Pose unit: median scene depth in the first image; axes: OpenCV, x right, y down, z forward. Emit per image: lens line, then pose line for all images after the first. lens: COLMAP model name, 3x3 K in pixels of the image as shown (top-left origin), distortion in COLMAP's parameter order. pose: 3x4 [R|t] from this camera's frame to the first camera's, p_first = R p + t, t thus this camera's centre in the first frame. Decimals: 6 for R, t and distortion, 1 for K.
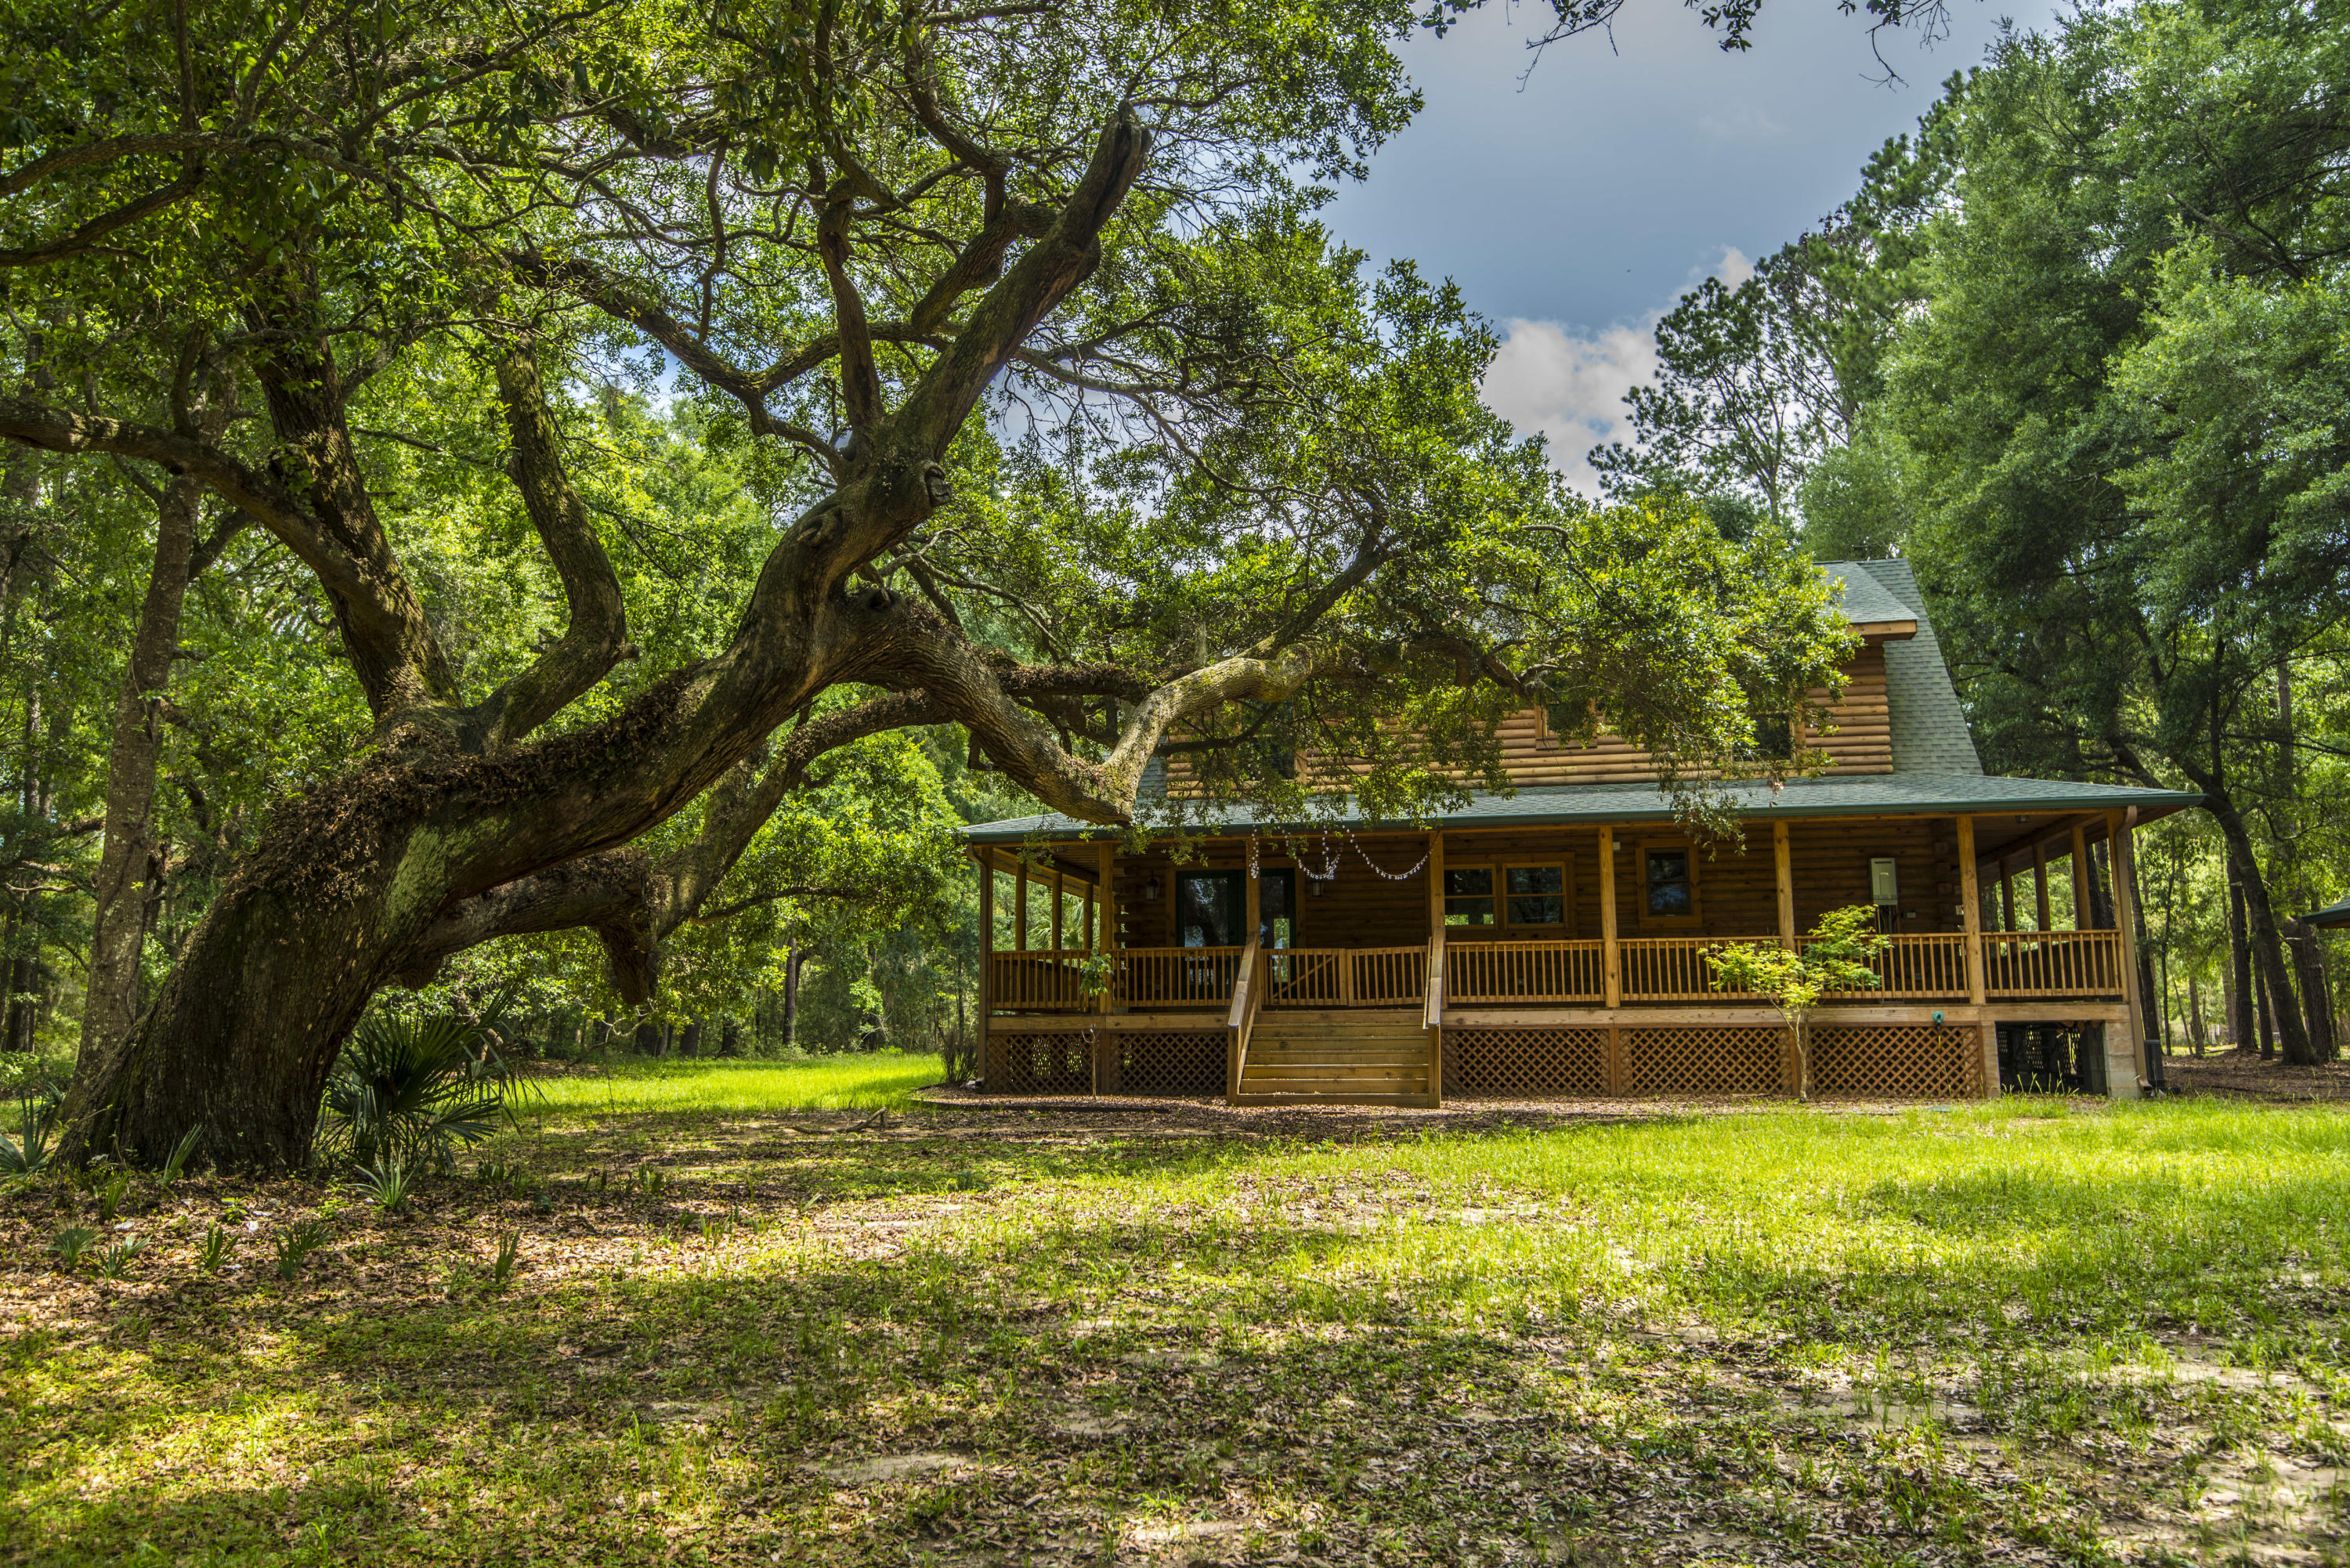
lens RADIAL K [[1824.5, 0, 1172.0], [0, 1824.5, 777.0], [0, 0, 1]] dist [0.024921, -0.000863]
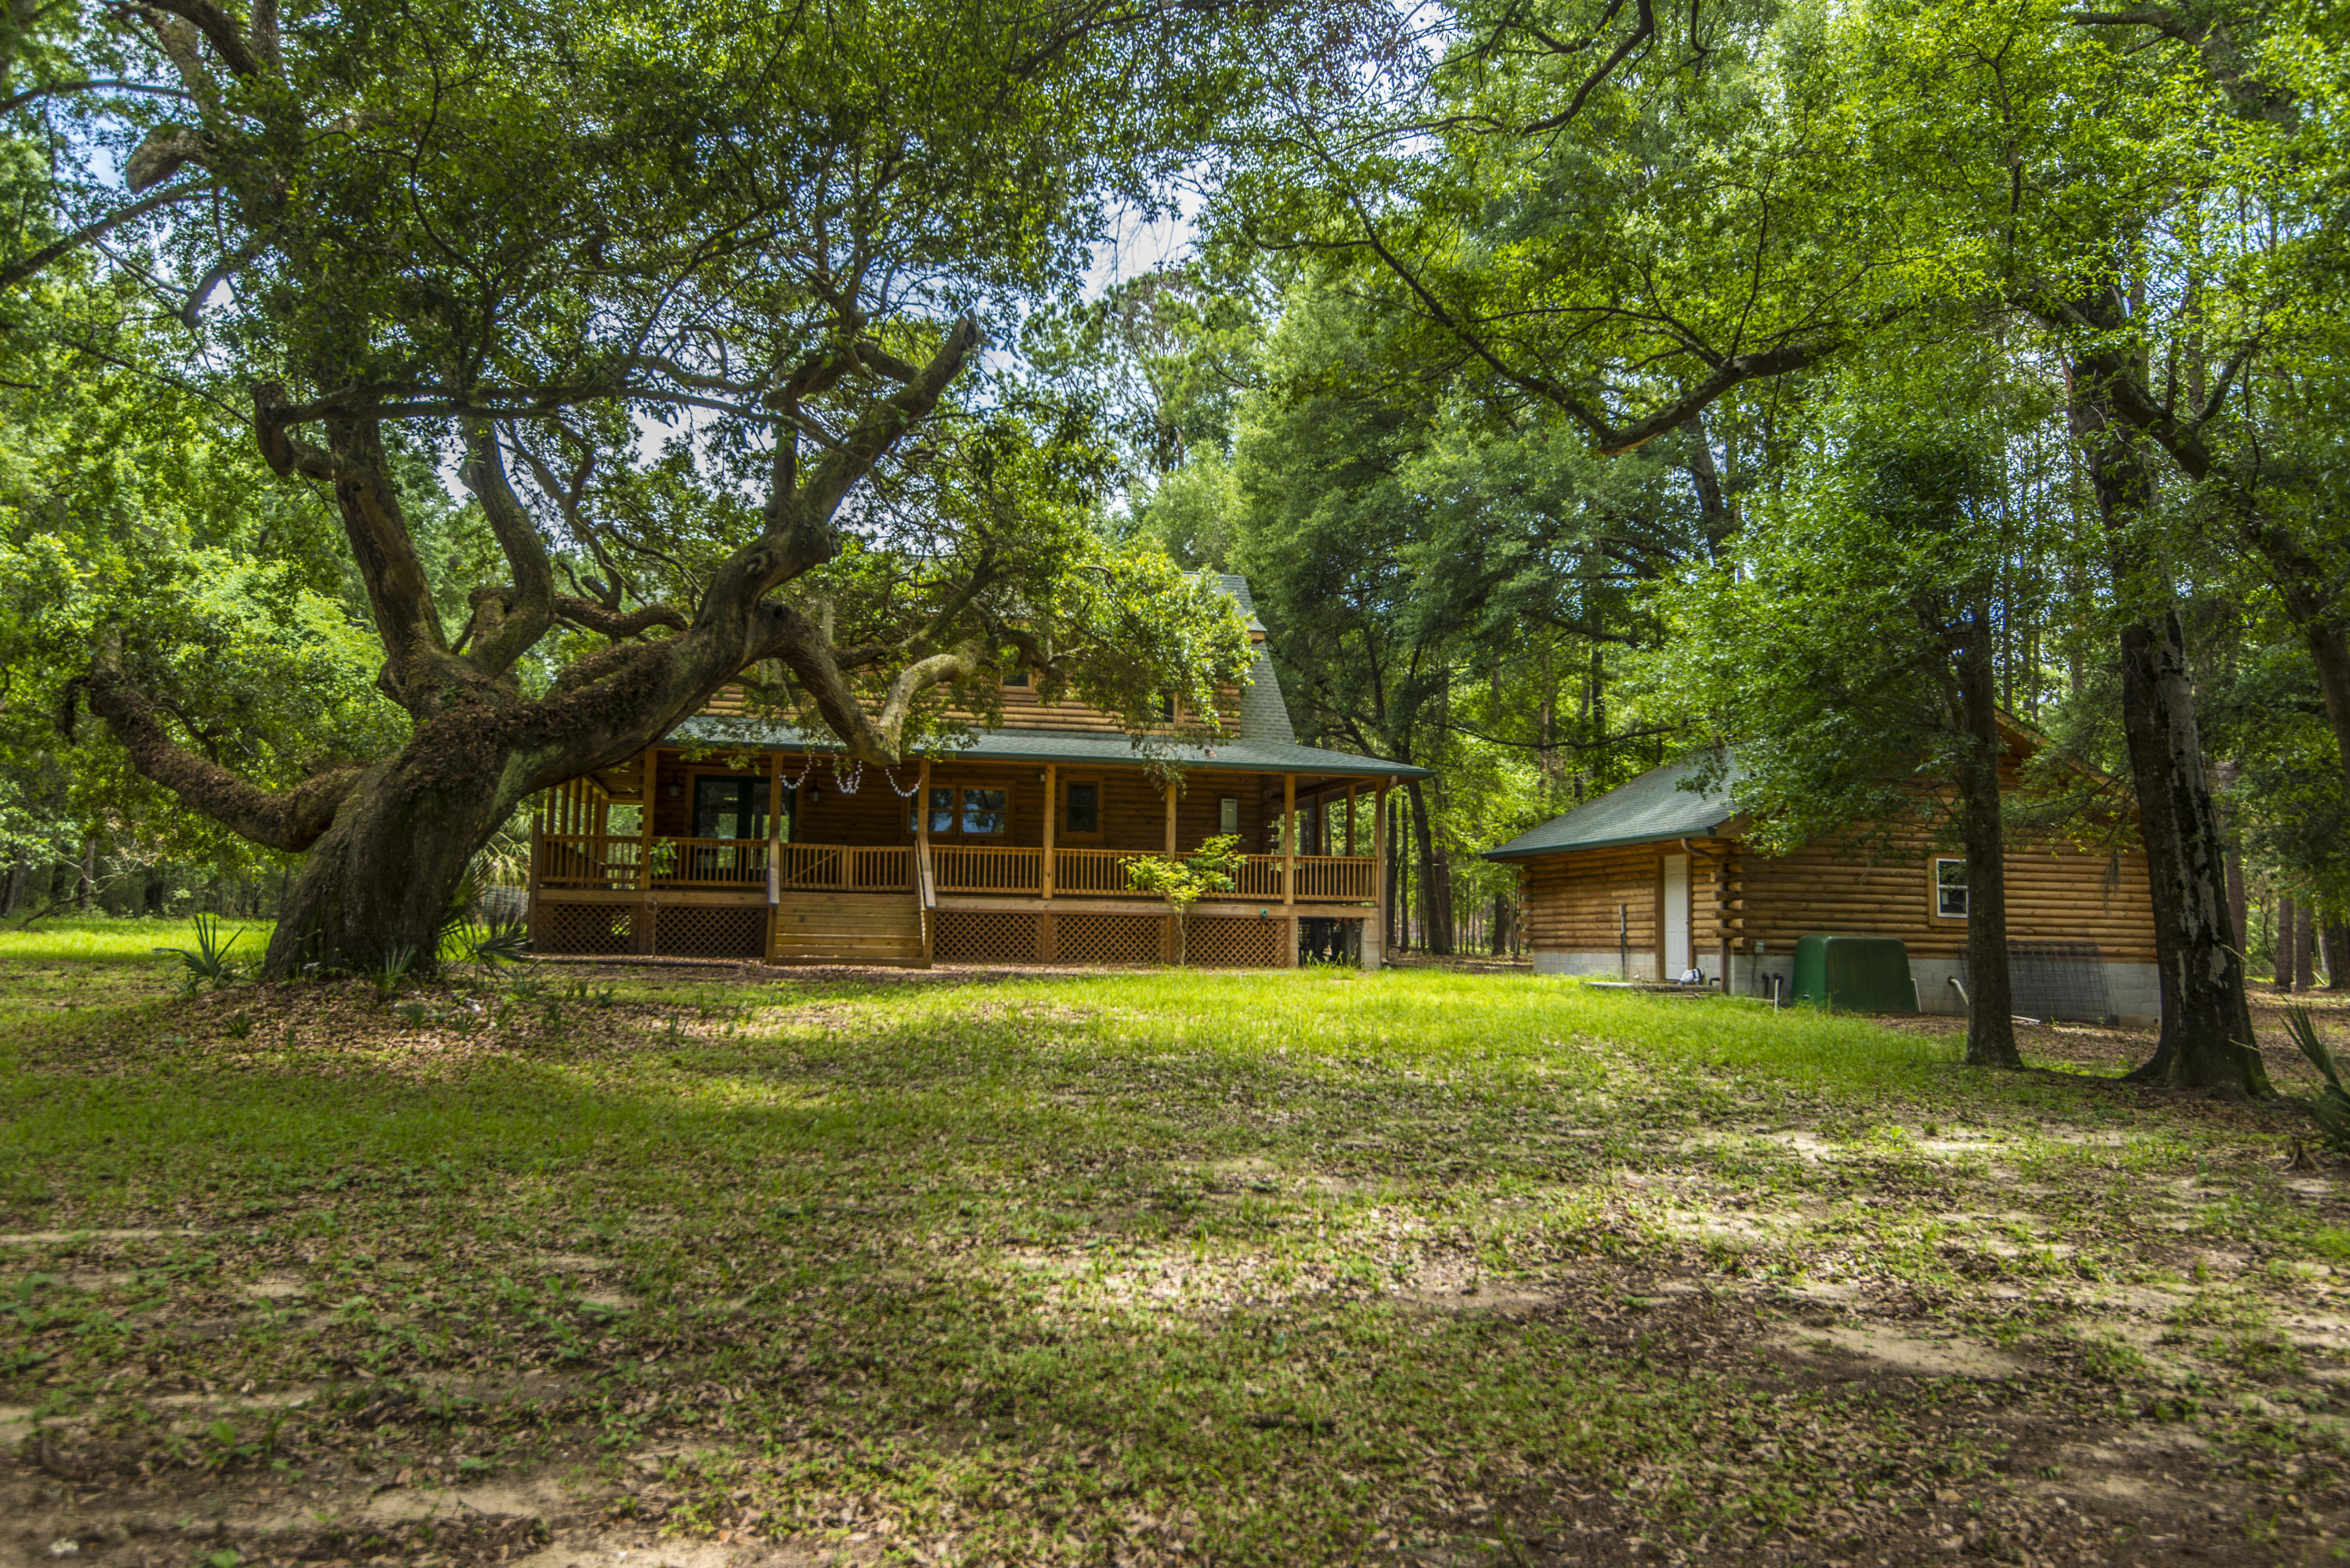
lens RADIAL K [[1804.5, 0, 1176.2], [0, 1804.5, 784.6], [0, 0, 1]] dist [0.020699, 0.005717]
pose [[0.904952, 0.061293, 0.421077, -0.246476], [-0.087887, 0.995157, 0.044024, -0.025261], [-0.416339, -0.076846, 0.905956, -0.247653]]
